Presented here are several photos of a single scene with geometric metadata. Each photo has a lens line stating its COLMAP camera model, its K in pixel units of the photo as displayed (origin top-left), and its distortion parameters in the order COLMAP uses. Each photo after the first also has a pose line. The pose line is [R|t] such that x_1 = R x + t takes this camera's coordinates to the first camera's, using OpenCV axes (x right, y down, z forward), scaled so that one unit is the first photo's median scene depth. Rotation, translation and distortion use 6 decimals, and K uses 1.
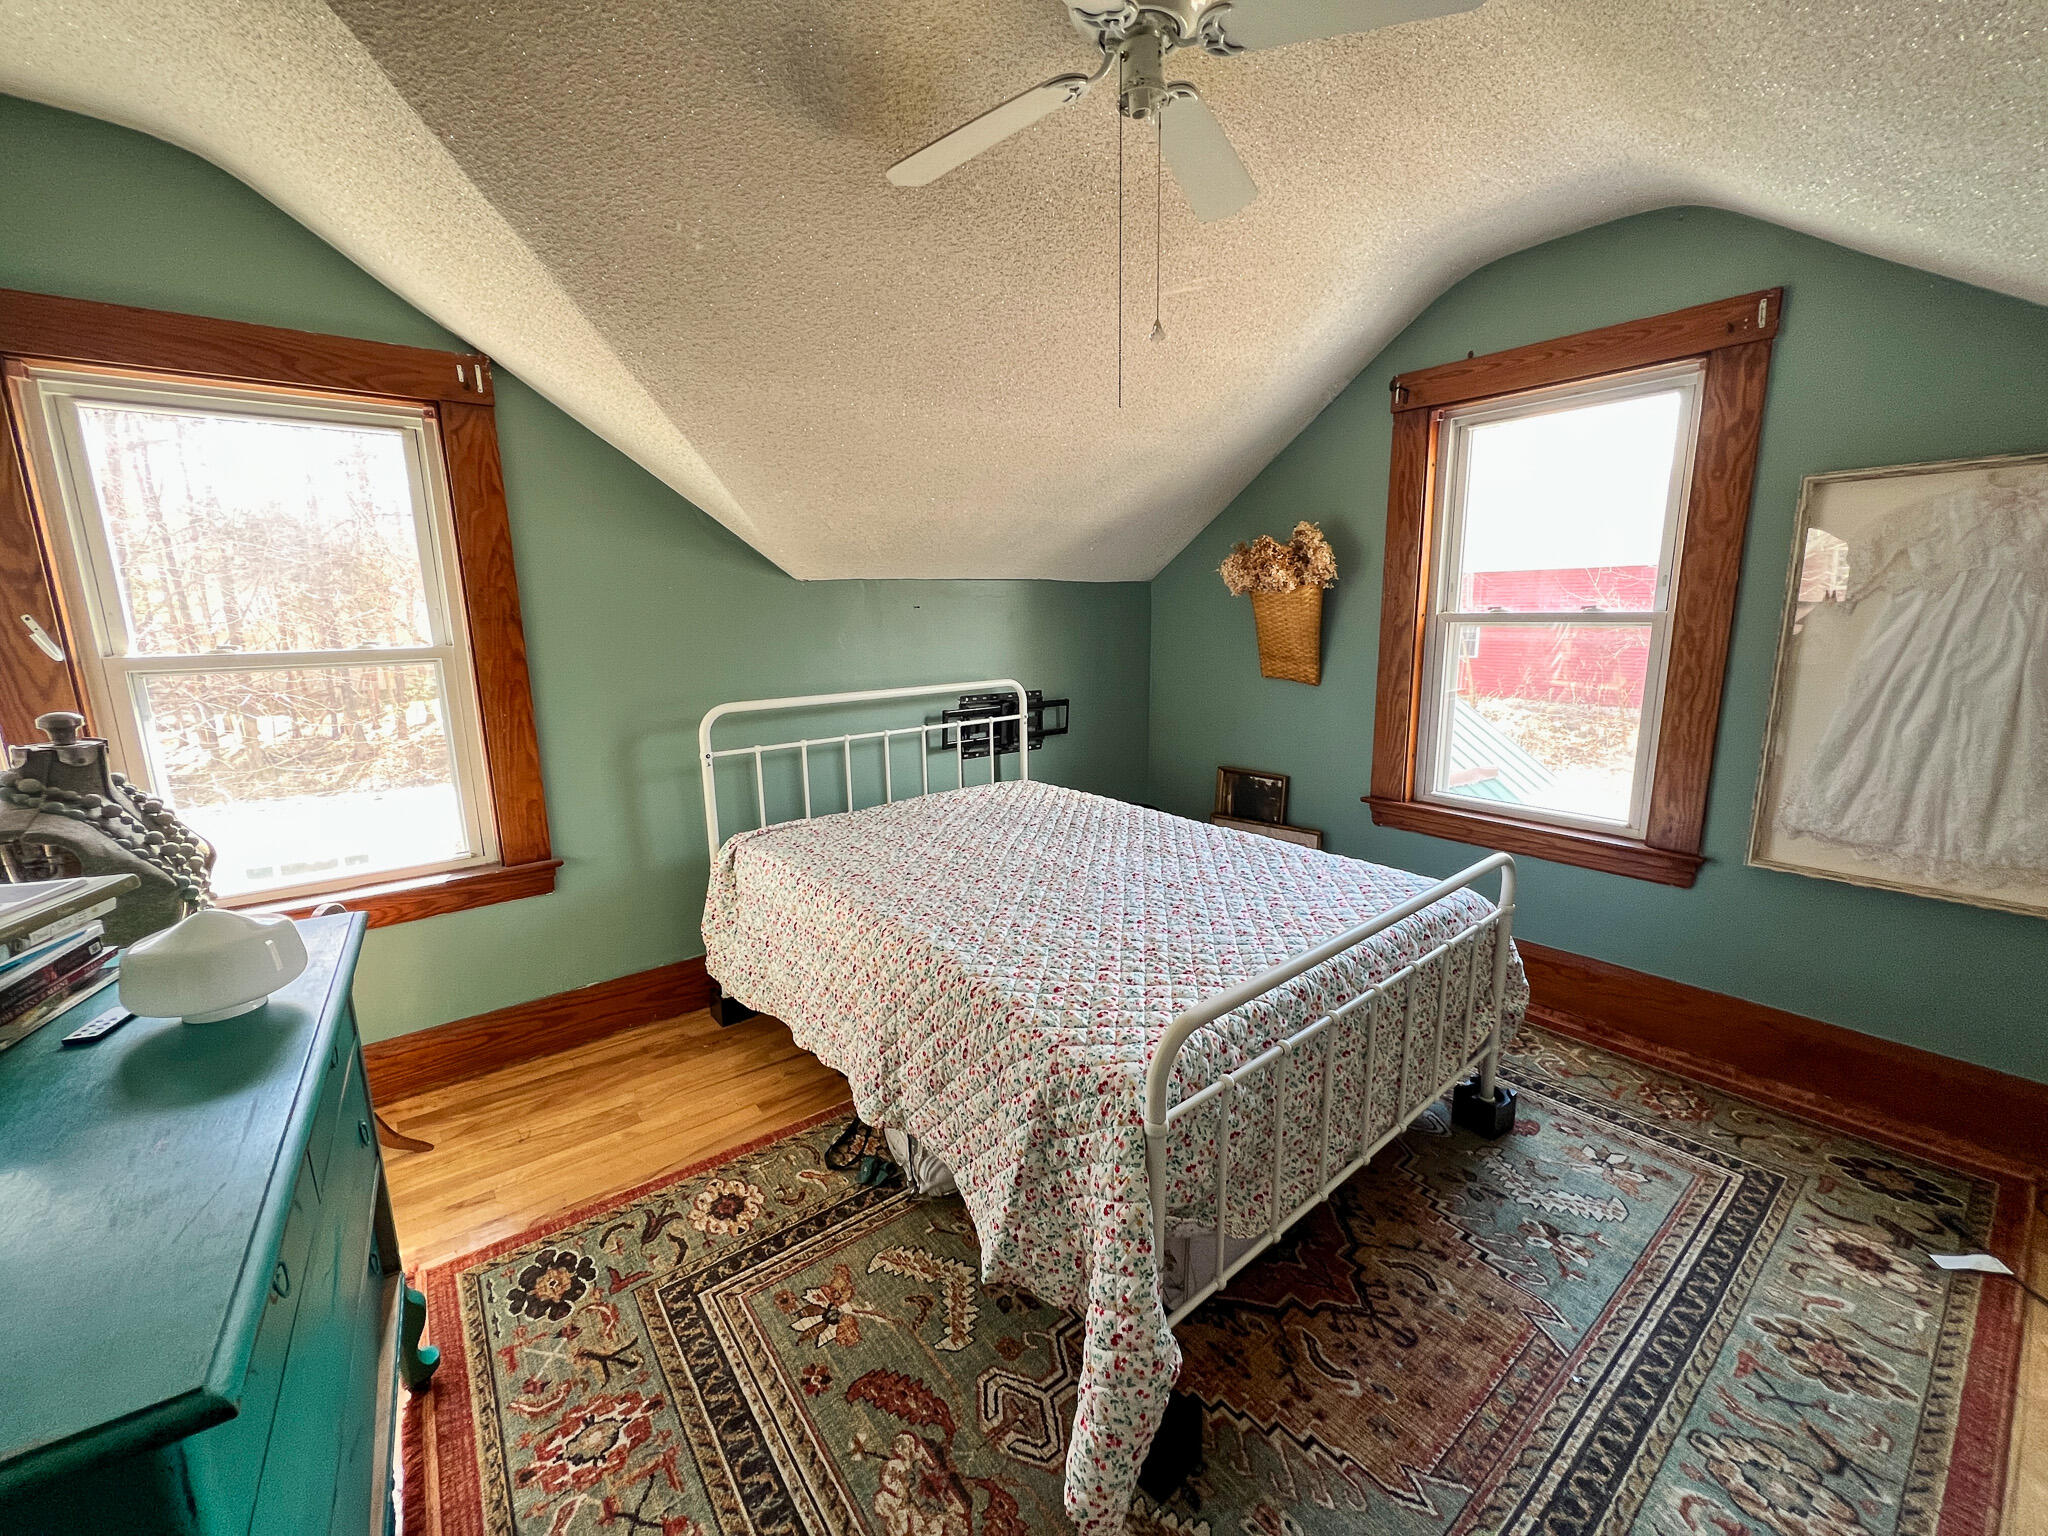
lens RADIAL K [[821.8, 0, 1024.0], [0, 821.8, 768.0], [0, 0, 1]] dist [-0.001434, -0.000108]
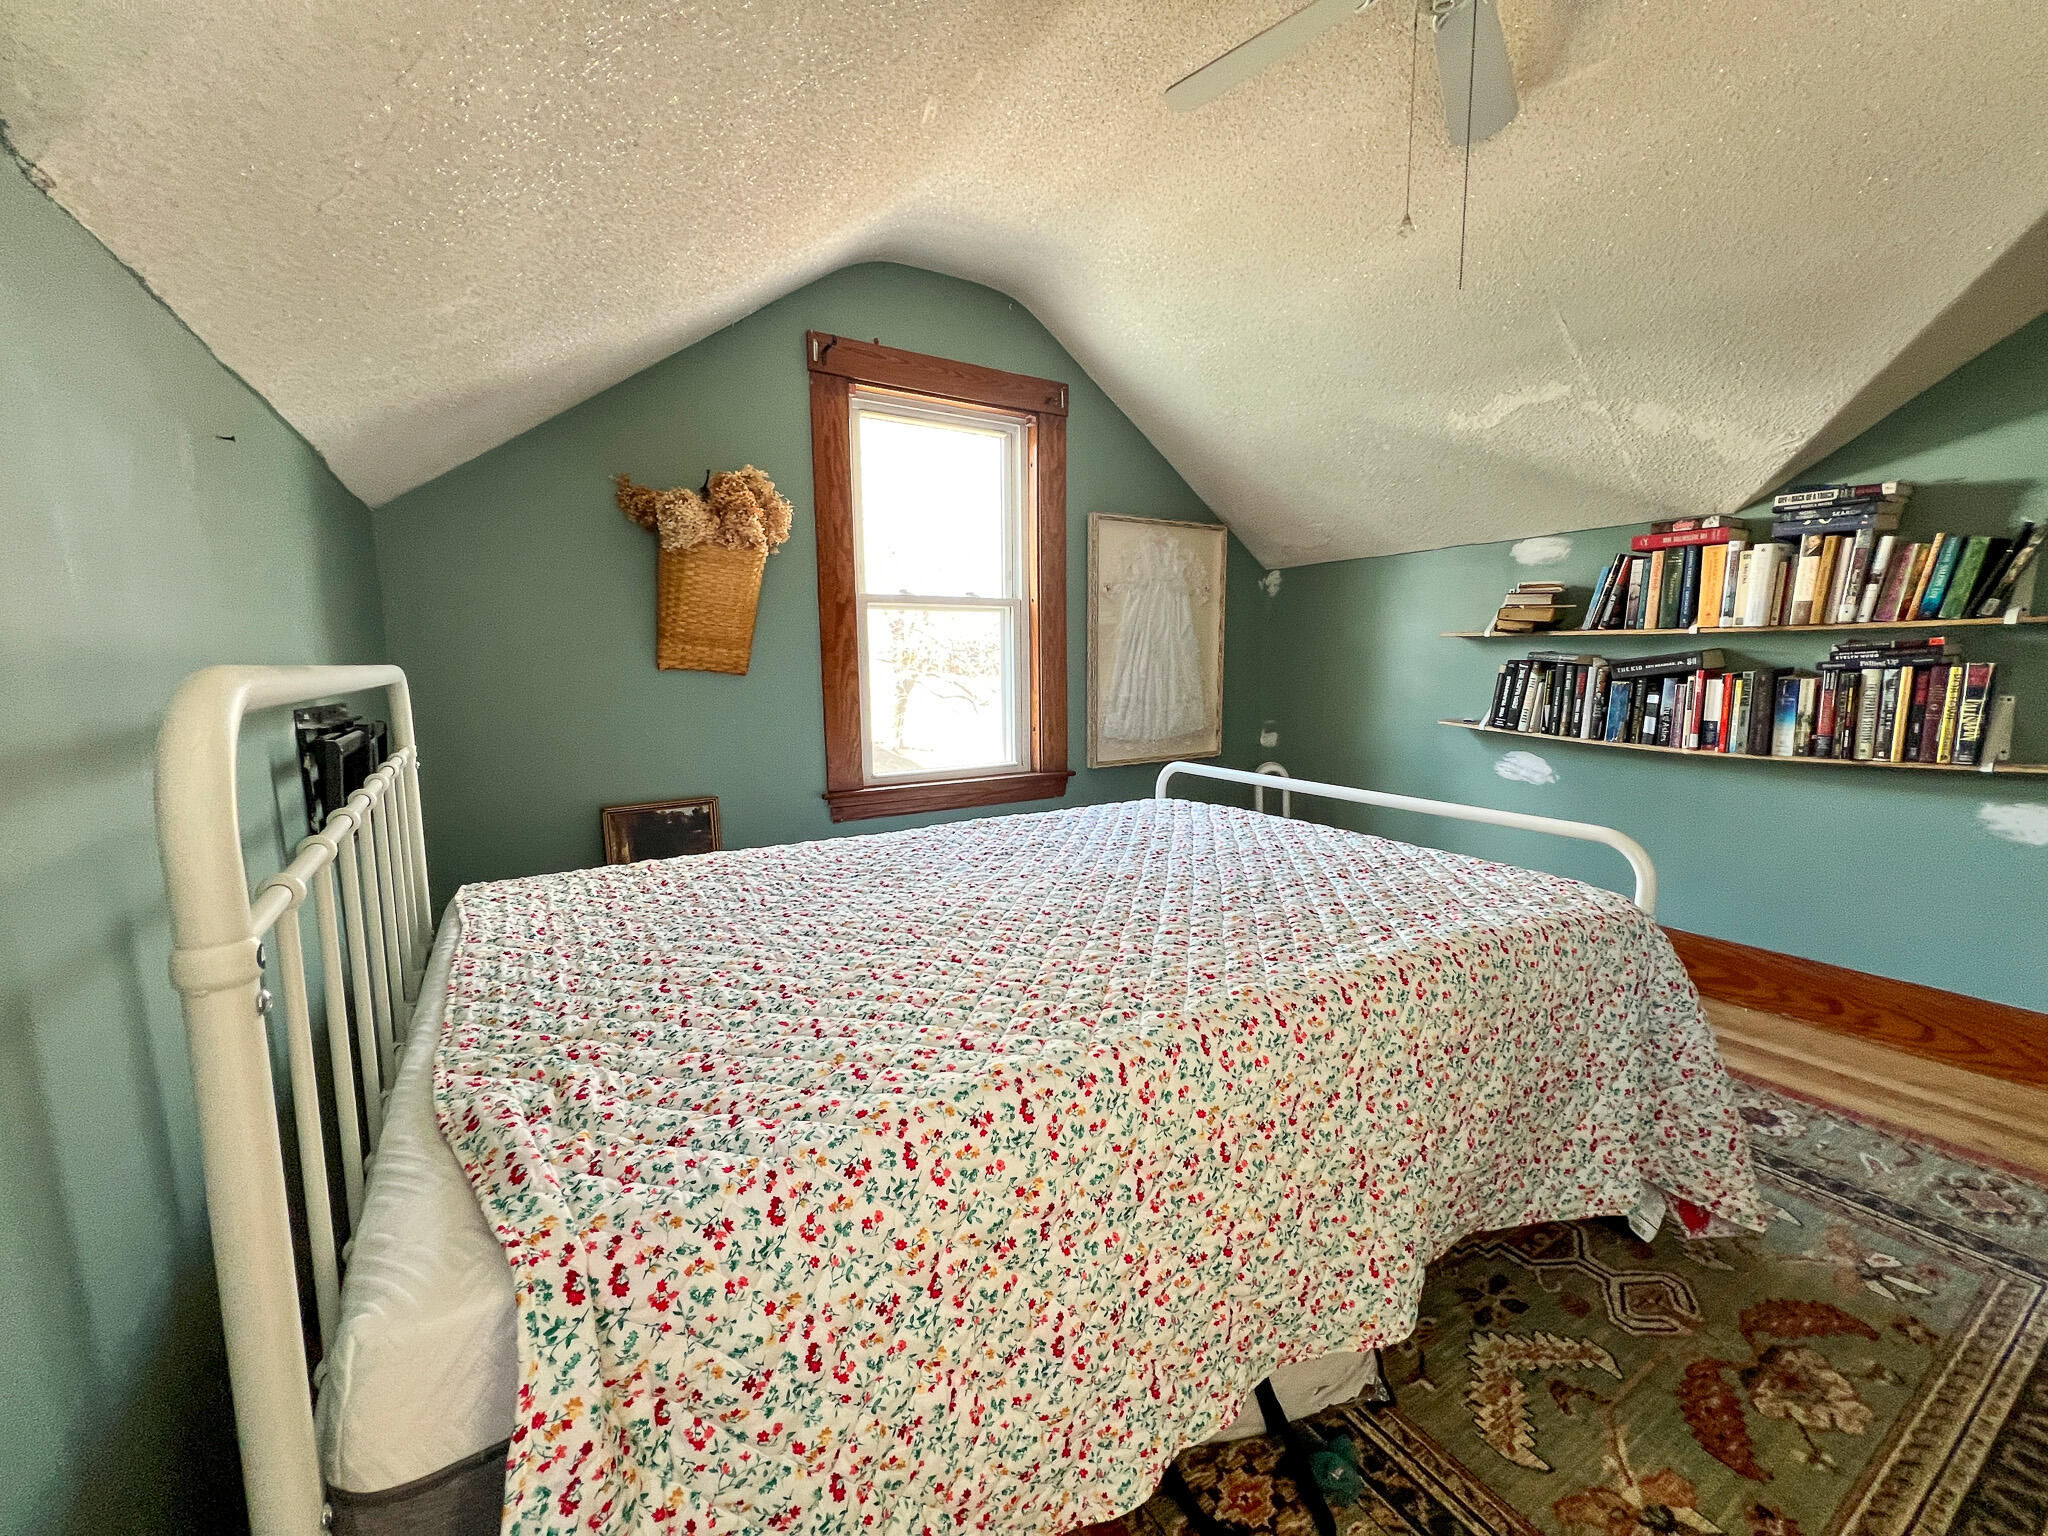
lens RADIAL K [[821.8, 0, 1024.0], [0, 821.8, 768.0], [0, 0, 1]] dist [-0.001434, -0.000108]
pose [[0.112120, -0.116089, 0.986890, -0.539146], [0.197406, 0.975960, 0.092376, -0.039781], [-0.973889, 0.184461, 0.132341, 0.813809]]
